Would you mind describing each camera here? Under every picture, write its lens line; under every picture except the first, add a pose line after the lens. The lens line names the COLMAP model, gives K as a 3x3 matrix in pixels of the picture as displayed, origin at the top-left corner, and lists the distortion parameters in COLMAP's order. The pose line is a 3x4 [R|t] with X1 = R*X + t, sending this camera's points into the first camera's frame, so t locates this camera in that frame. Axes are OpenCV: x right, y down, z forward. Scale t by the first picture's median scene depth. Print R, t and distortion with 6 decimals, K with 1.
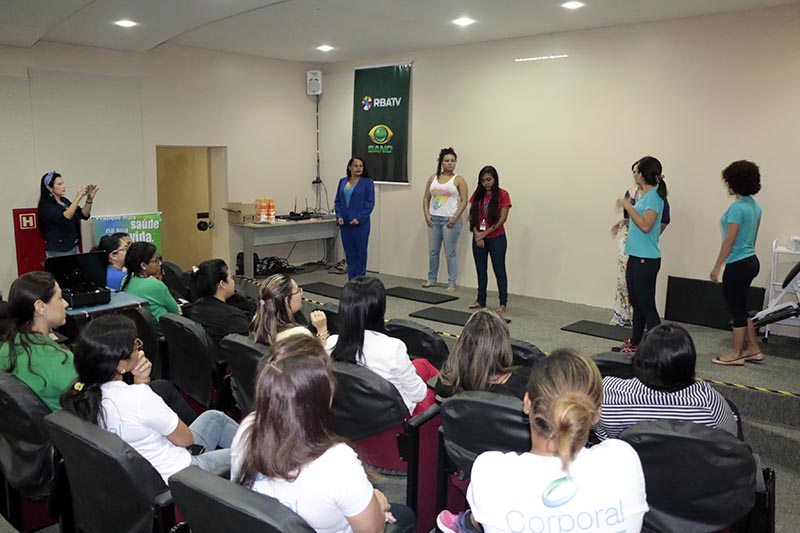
lens RADIAL K [[648.0, 0, 383.6], [0, 648.0, 262.9], [0, 0, 1]] dist [-0.184684, 0.187029]
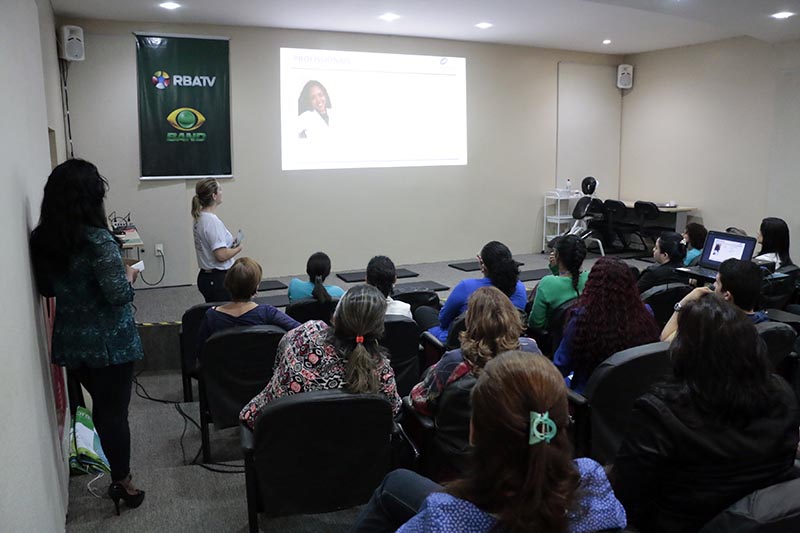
lens RADIAL K [[648.0, 0, 383.6], [0, 648.0, 262.9], [0, 0, 1]] dist [-0.184684, 0.187029]
pose [[0.398375, -0.191314, 0.897049, -0.677584], [0.139865, 0.979239, 0.146729, -0.102063], [-0.906496, 0.067012, 0.416862, 0.438331]]
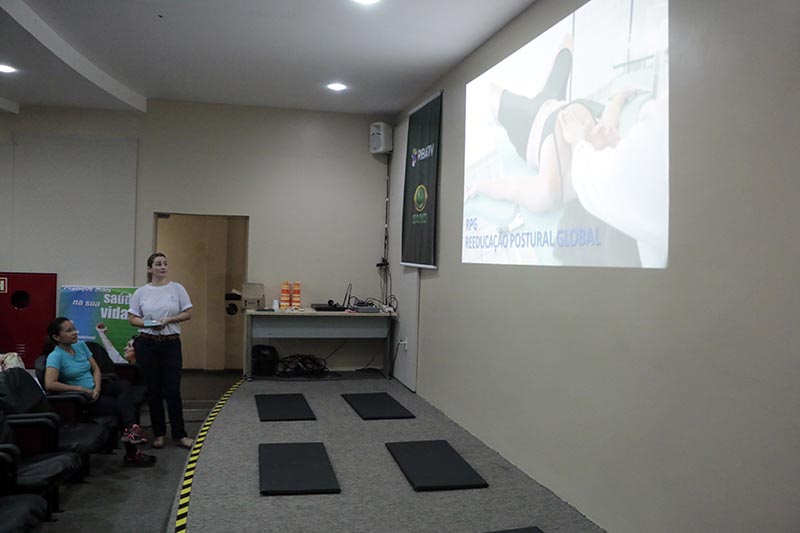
lens RADIAL K [[648.0, 0, 383.6], [0, 648.0, 262.9], [0, 0, 1]] dist [-0.184684, 0.187029]
pose [[0.833765, 0.022908, -0.551643, 0.359771], [-0.107087, 0.986875, -0.120872, -0.037718], [0.541634, 0.159853, 0.825275, 0.397985]]
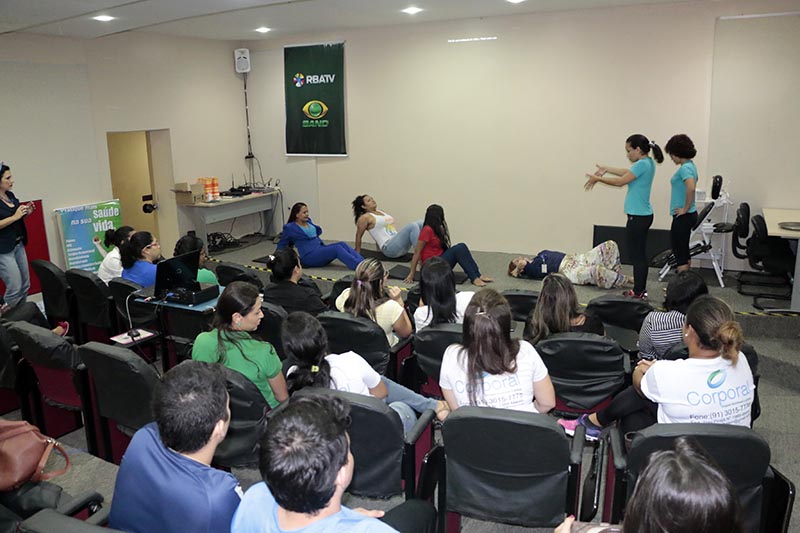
lens RADIAL K [[648.0, 0, 383.6], [0, 648.0, 262.9], [0, 0, 1]] dist [-0.184684, 0.187029]
pose [[0.970055, -0.090559, 0.225372, -0.156353], [0.073927, 0.993953, 0.081193, -0.025977], [-0.231362, -0.062100, 0.970884, -0.067345]]
